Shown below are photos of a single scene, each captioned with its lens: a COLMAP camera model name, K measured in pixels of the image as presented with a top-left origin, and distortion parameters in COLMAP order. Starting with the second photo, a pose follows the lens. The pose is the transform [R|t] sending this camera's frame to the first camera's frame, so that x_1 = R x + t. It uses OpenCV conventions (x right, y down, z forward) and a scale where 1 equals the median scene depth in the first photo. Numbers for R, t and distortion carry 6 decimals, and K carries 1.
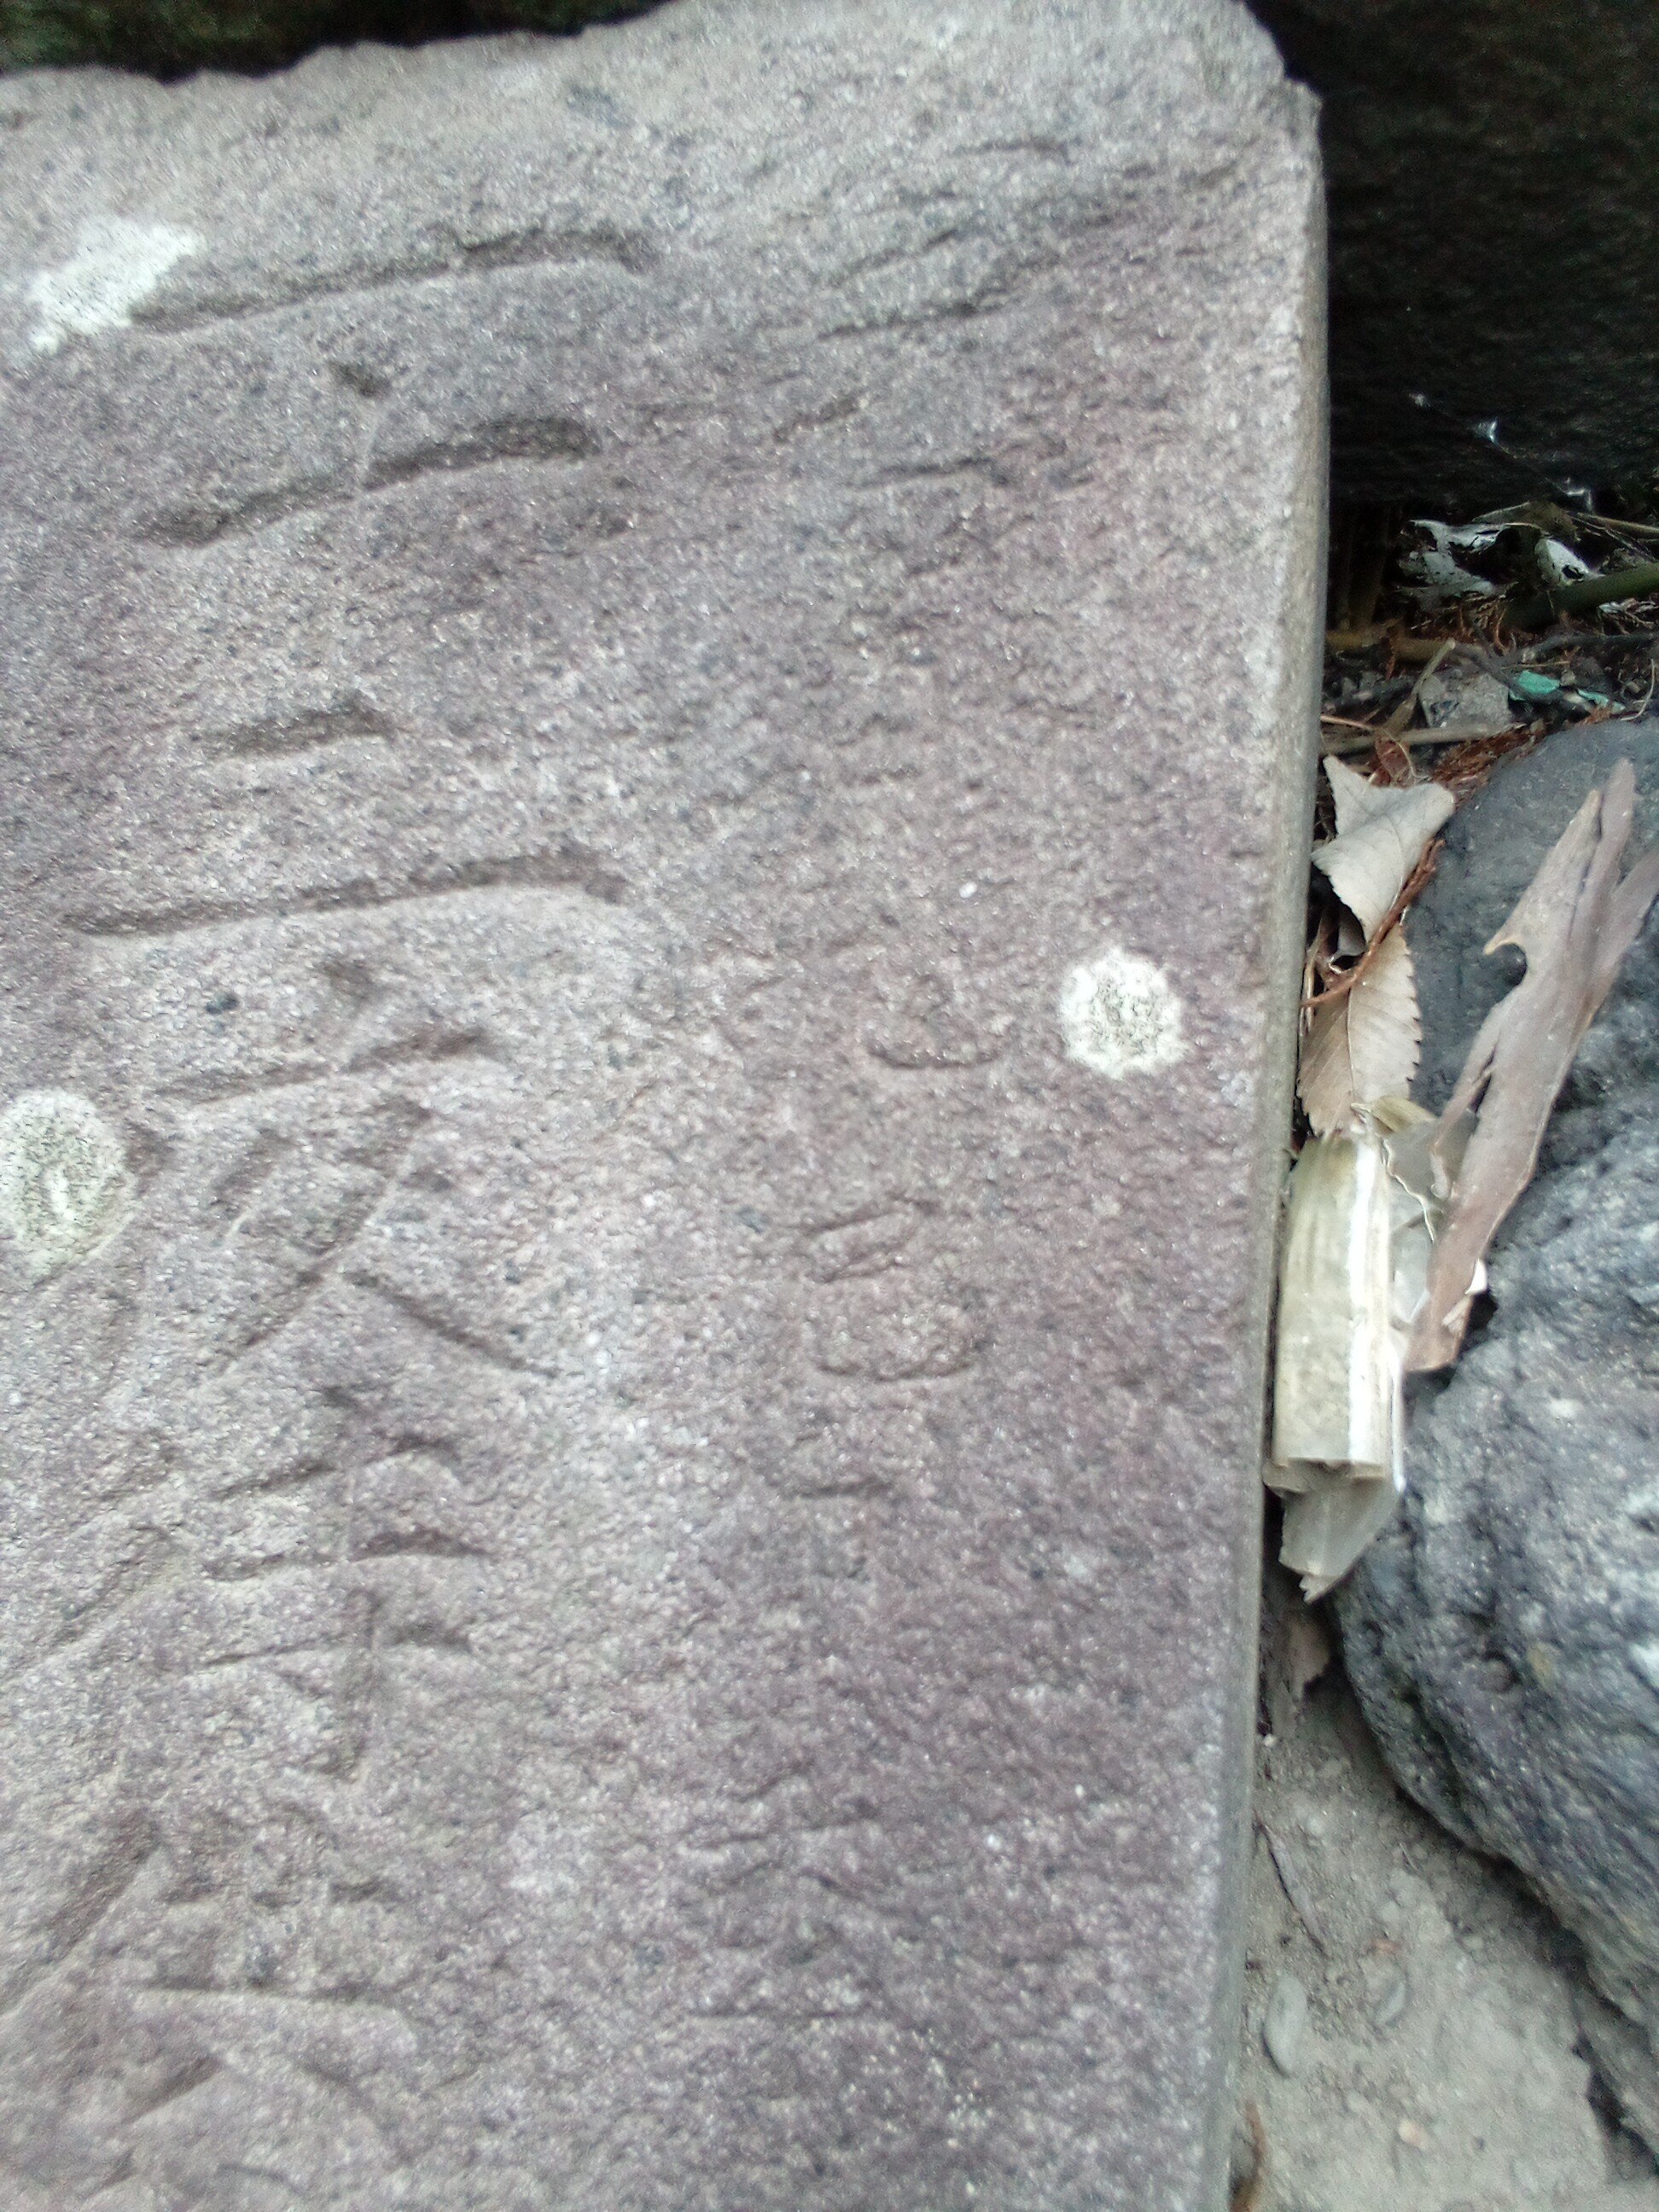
lens RADIAL K [[1831.7, 0, 817.4], [0, 1831.7, 1115.3], [0, 0, 1]] dist [0.082070, -0.136915]
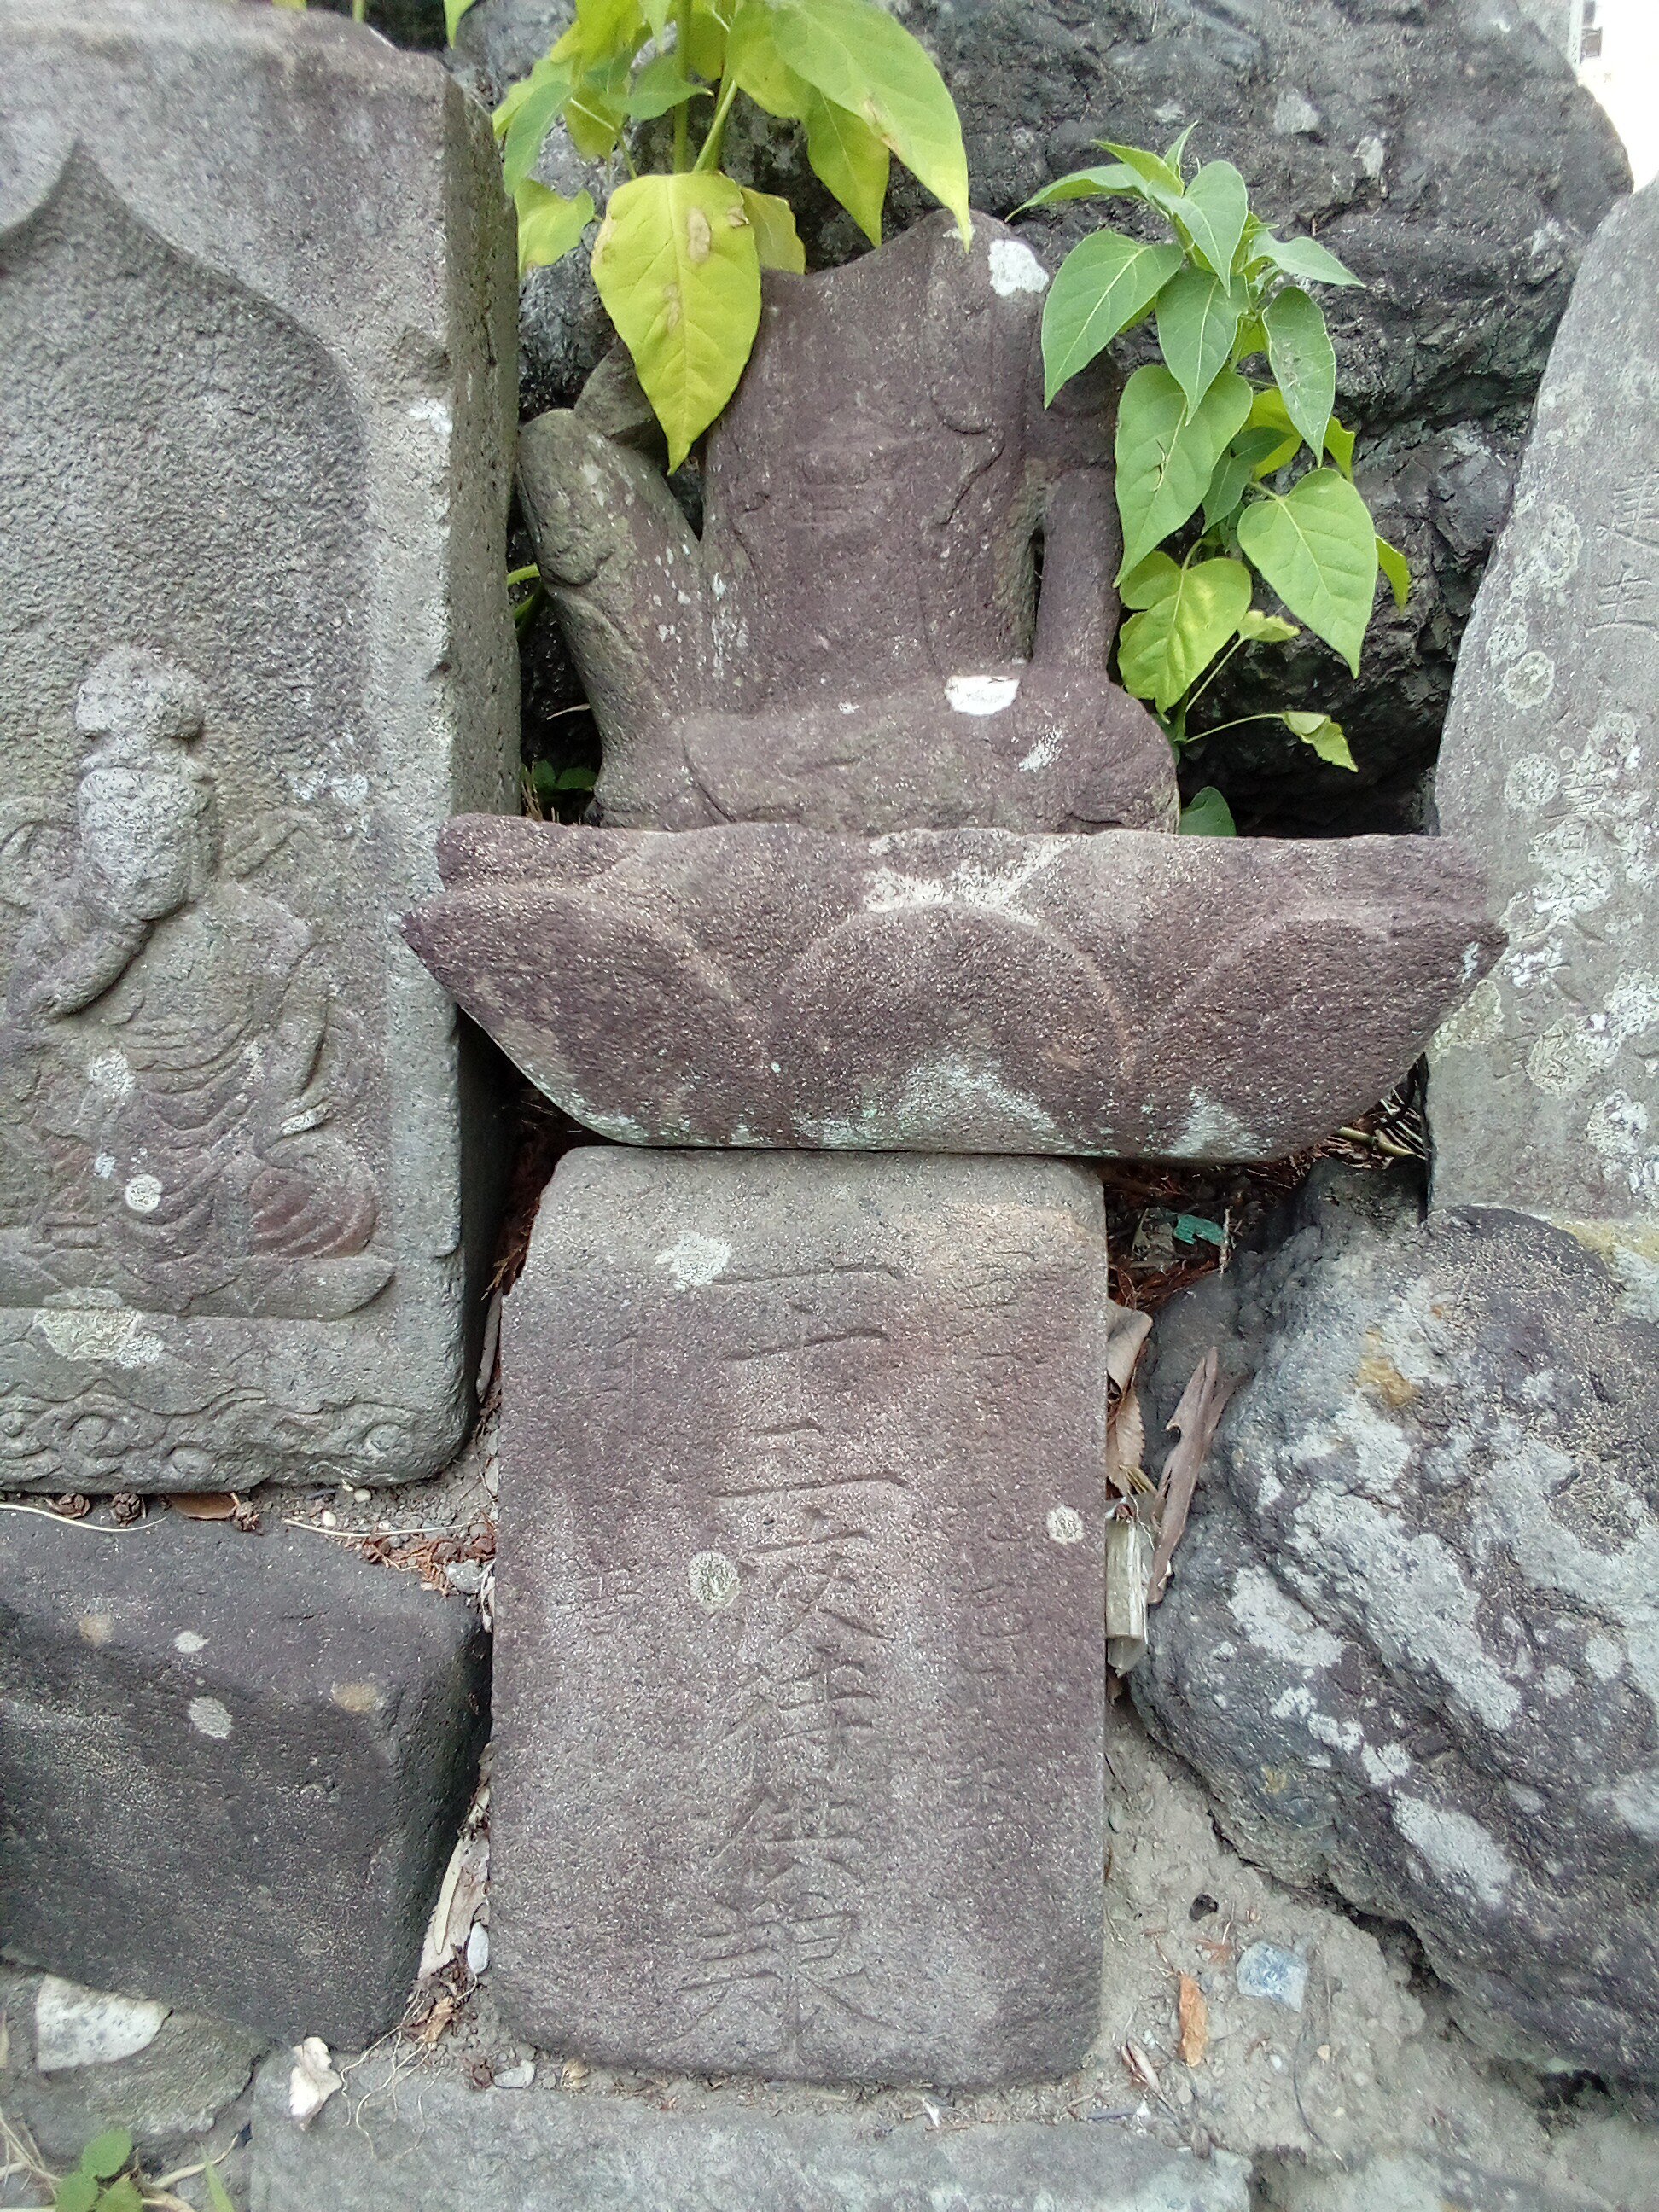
lens RADIAL K [[1831.7, 0, 817.4], [0, 1831.7, 1115.3], [0, 0, 1]] dist [0.082070, -0.136915]
pose [[0.987352, -0.050259, 0.150366, -0.691352], [0.042825, 0.997714, 0.052280, -0.917609], [-0.152650, -0.045179, 0.987247, -2.050237]]
